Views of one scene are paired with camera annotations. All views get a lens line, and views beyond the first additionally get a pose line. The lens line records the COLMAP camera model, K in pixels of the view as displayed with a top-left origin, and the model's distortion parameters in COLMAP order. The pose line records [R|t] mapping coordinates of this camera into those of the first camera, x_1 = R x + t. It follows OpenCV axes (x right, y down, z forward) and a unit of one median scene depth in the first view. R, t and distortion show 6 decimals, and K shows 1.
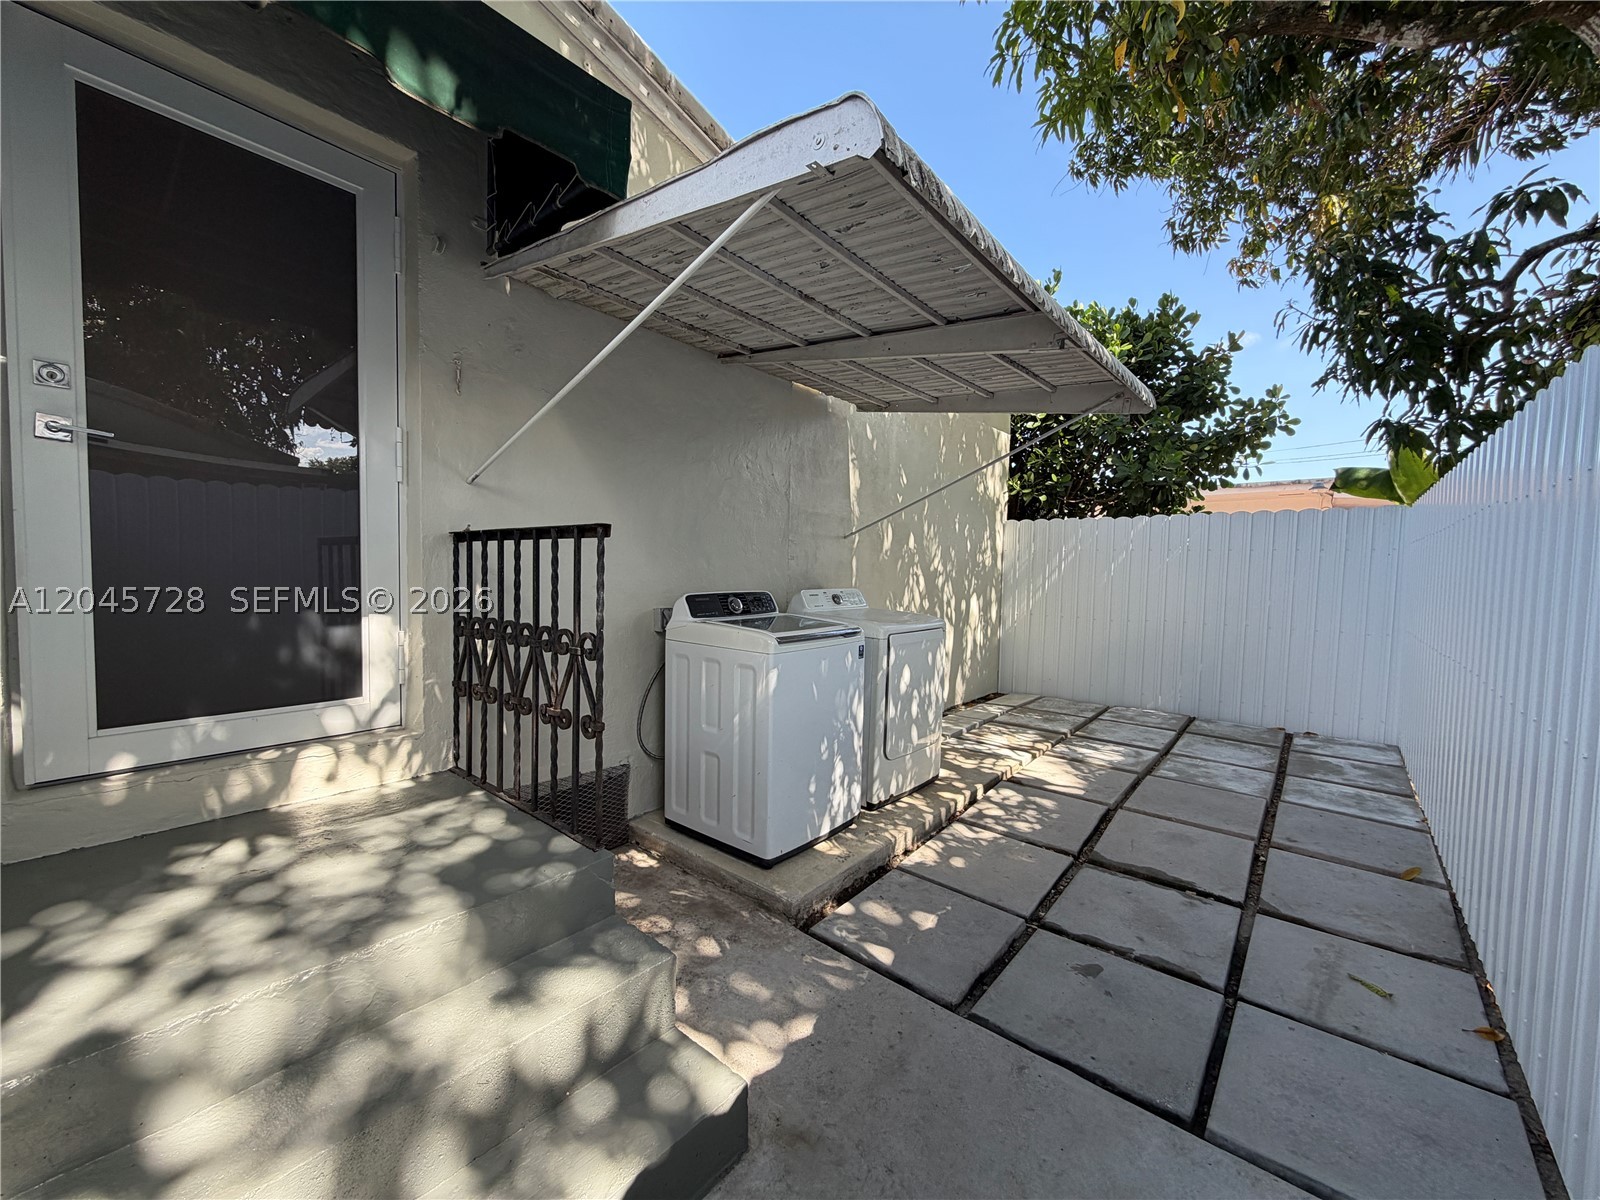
lens RADIAL K [[637.5, 0, 799.0], [0, 637.5, 600.8], [0, 0, 1]] dist [0.000996, 0.000007]
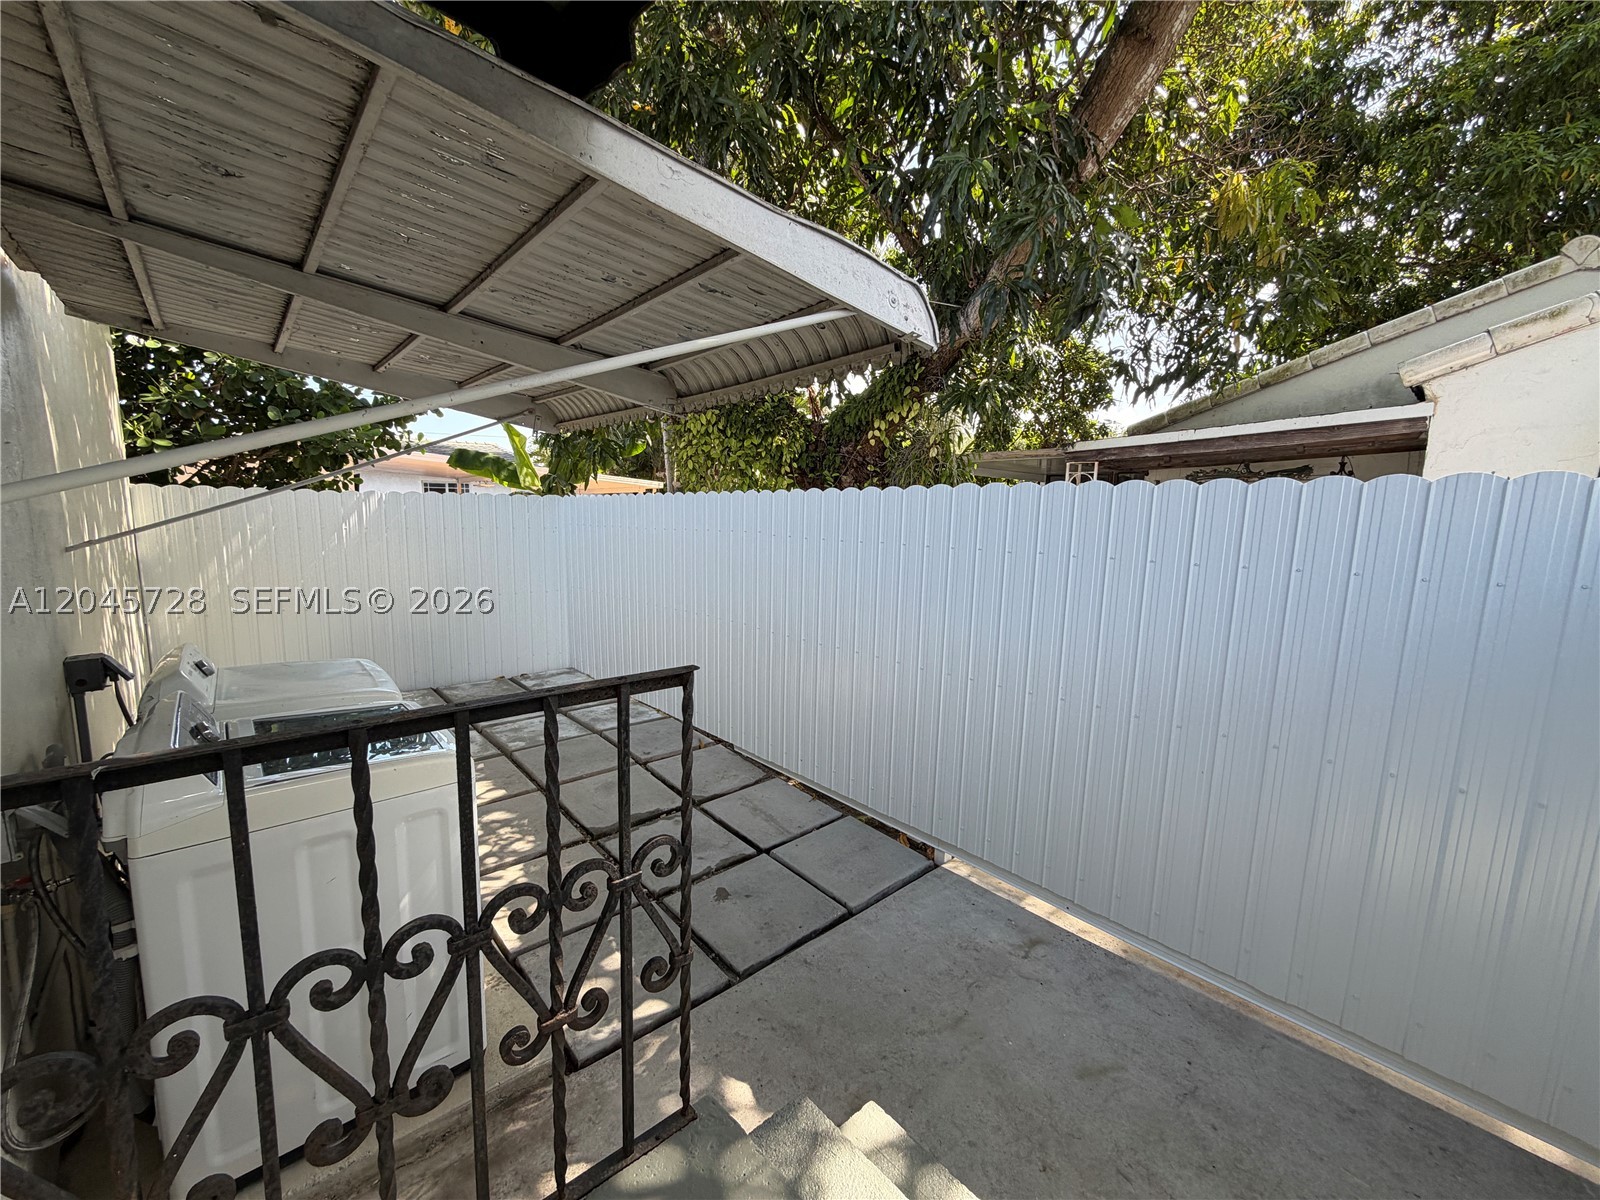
lens RADIAL K [[637.5, 0, 798.9], [0, 637.5, 600.5], [0, 0, 1]] dist [0.000996, 0.000007]
pose [[0.143737, -0.149979, 0.978185, -0.748705], [0.036585, 0.988579, 0.146197, -0.227974], [-0.988939, 0.014772, 0.147583, 0.631244]]
